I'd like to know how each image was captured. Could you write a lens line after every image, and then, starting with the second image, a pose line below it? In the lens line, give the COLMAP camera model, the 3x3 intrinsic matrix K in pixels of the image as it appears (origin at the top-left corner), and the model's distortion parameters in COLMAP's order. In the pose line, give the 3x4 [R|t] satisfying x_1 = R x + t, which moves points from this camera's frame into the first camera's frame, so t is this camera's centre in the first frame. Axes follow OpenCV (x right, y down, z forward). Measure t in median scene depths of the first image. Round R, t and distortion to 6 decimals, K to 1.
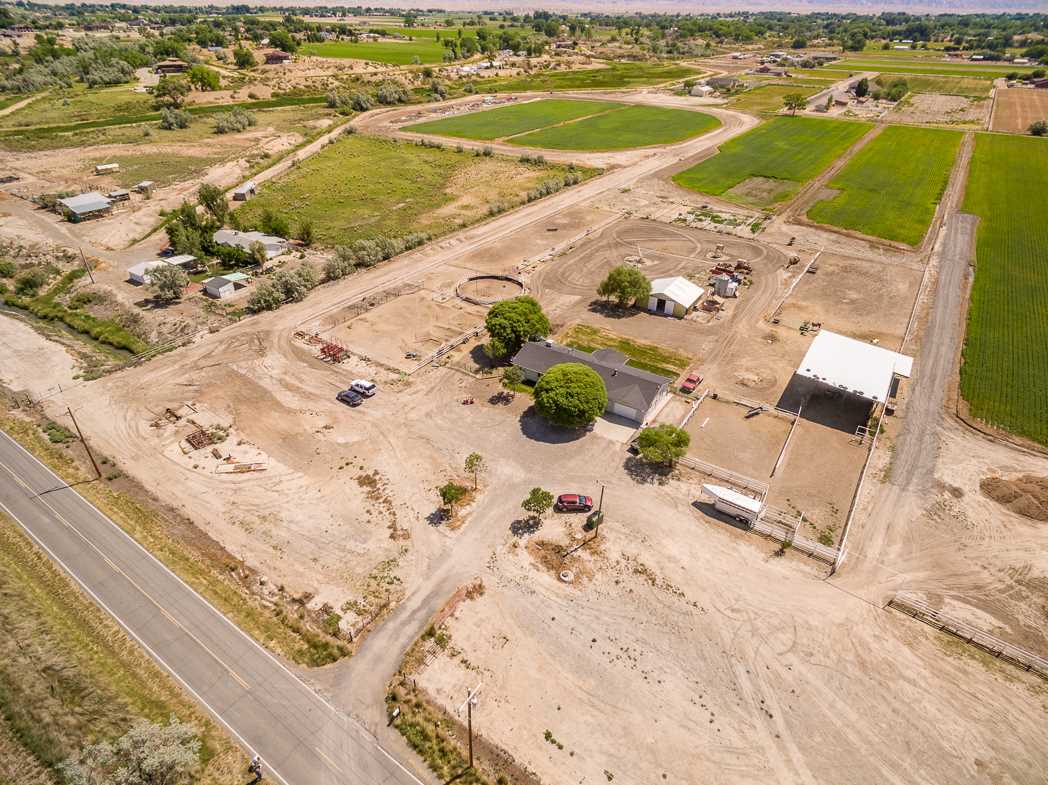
lens RADIAL K [[586.8, 0, 528.9], [0, 586.8, 391.3], [0, 0, 1]] dist [0.007348, -0.001381]
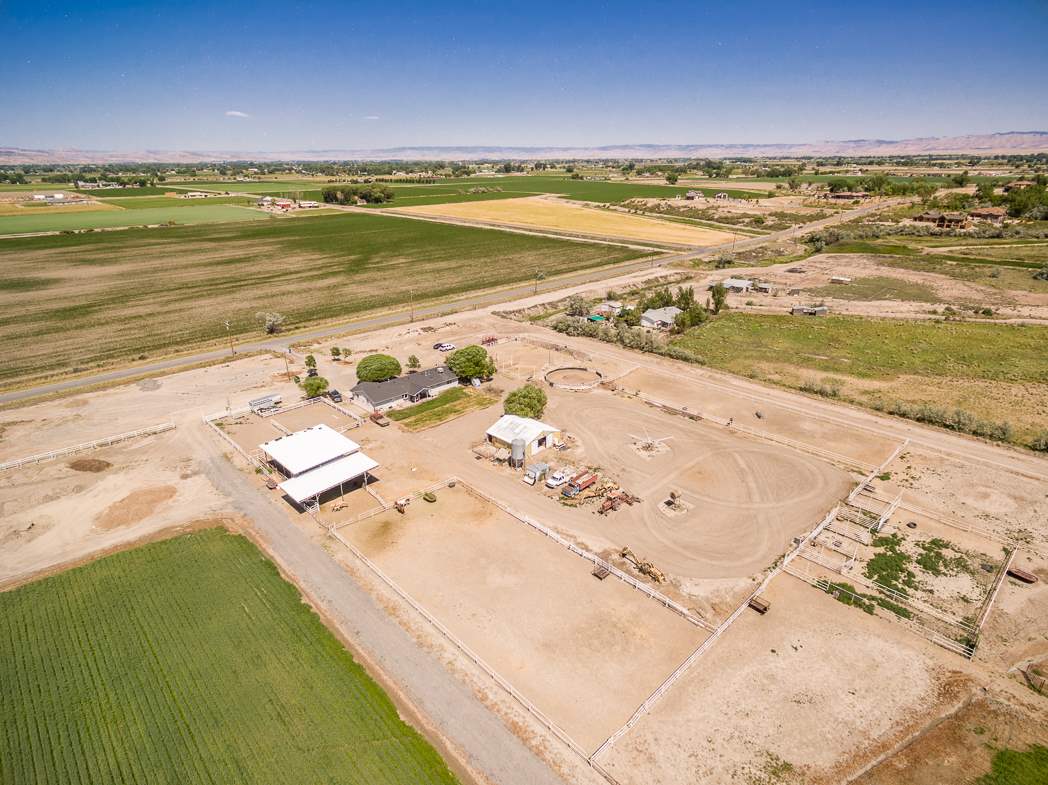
lens RADIAL K [[586.8, 0, 519.7], [0, 586.8, 389.7], [0, 0, 1]] dist [0.007348, -0.001381]
pose [[-0.210518, 0.348388, -0.913405, 0.923975], [-0.526505, 0.746851, 0.406209, -0.510675], [0.823695, 0.566427, 0.026202, 0.784122]]
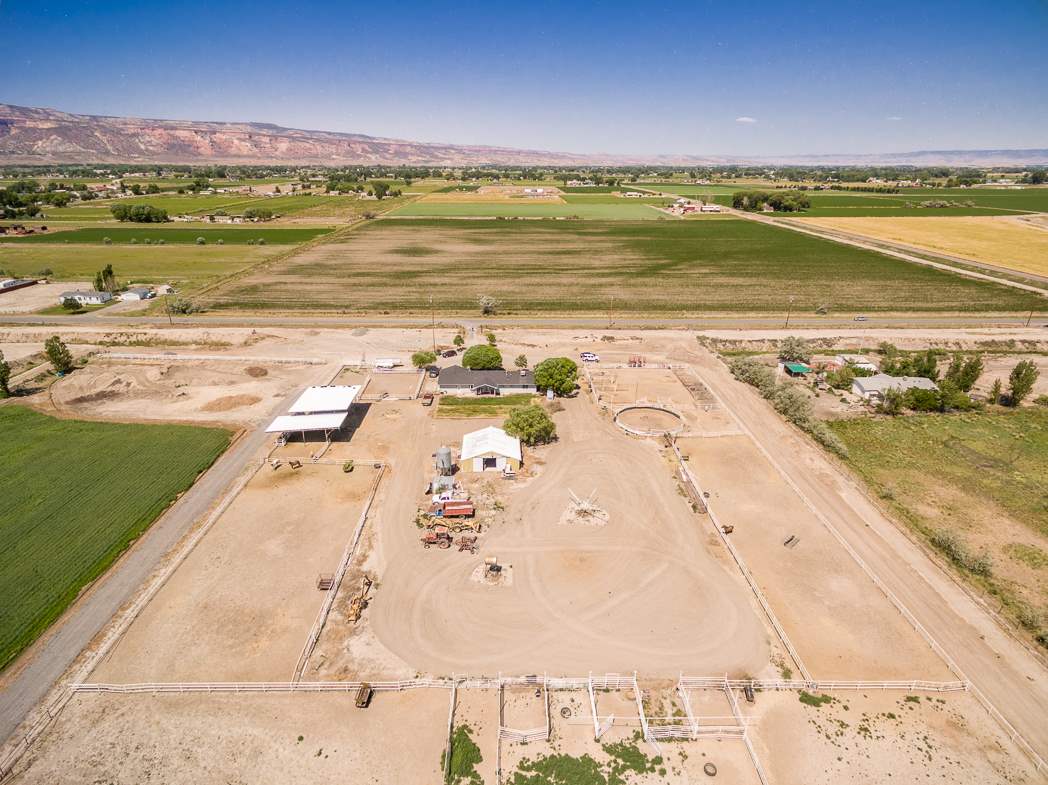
lens RADIAL K [[586.8, 0, 522.8], [0, 586.8, 394.0], [0, 0, 1]] dist [0.007348, -0.001381]
pose [[-0.818957, 0.194235, -0.539983, 0.572357], [-0.324301, 0.619657, 0.714741, -0.751200], [0.473432, 0.760459, -0.444482, 1.152751]]
